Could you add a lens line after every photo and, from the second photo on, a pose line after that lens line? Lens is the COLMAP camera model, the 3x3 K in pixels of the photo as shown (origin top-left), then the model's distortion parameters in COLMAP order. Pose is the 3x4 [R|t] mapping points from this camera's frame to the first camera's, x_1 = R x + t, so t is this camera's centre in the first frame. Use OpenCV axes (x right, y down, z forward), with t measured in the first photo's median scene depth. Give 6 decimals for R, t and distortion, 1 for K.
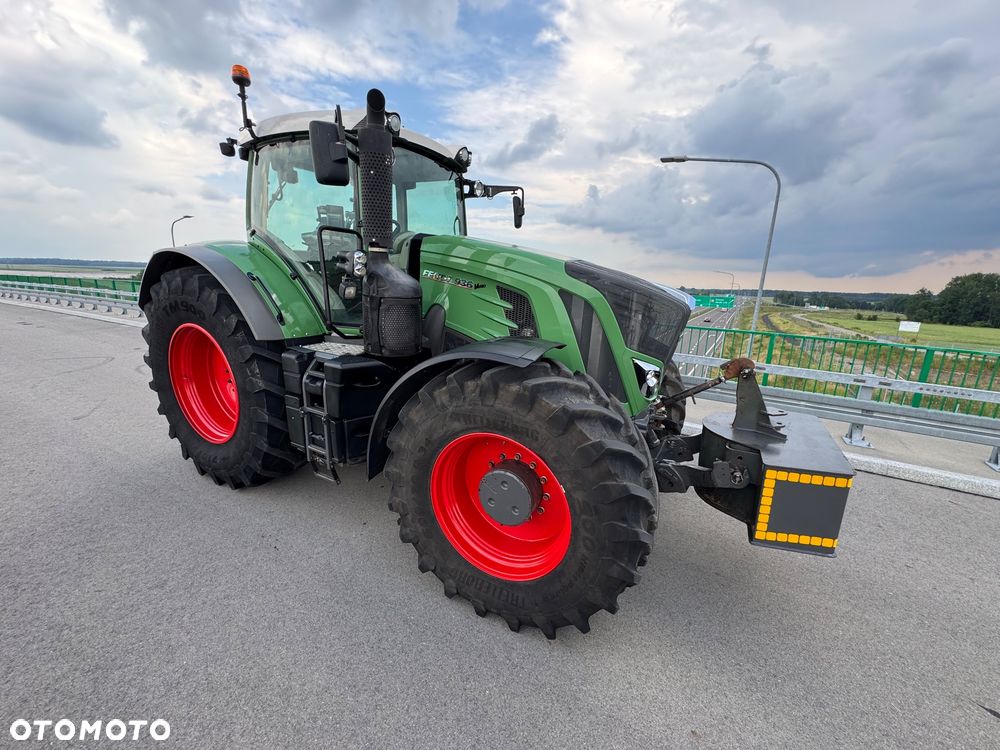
lens RADIAL K [[396.6, 0, 494.1], [0, 396.6, 379.1], [0, 0, 1]] dist [-0.004551, -0.000500]
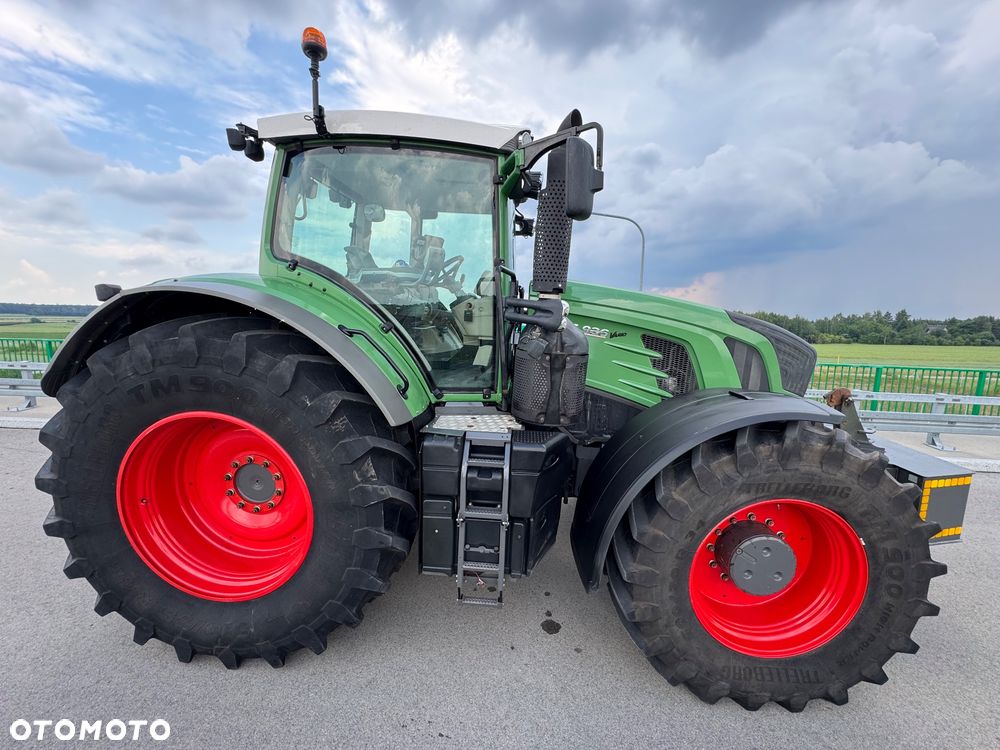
lens RADIAL K [[396.6, 0, 494.1], [0, 396.6, 379.1], [0, 0, 1]] dist [-0.004551, -0.000500]
pose [[0.903981, -0.082526, 0.419532, -0.745388], [0.116516, 0.991609, -0.056003, -0.125850], [-0.411390, 0.099508, 0.906011, 0.327126]]
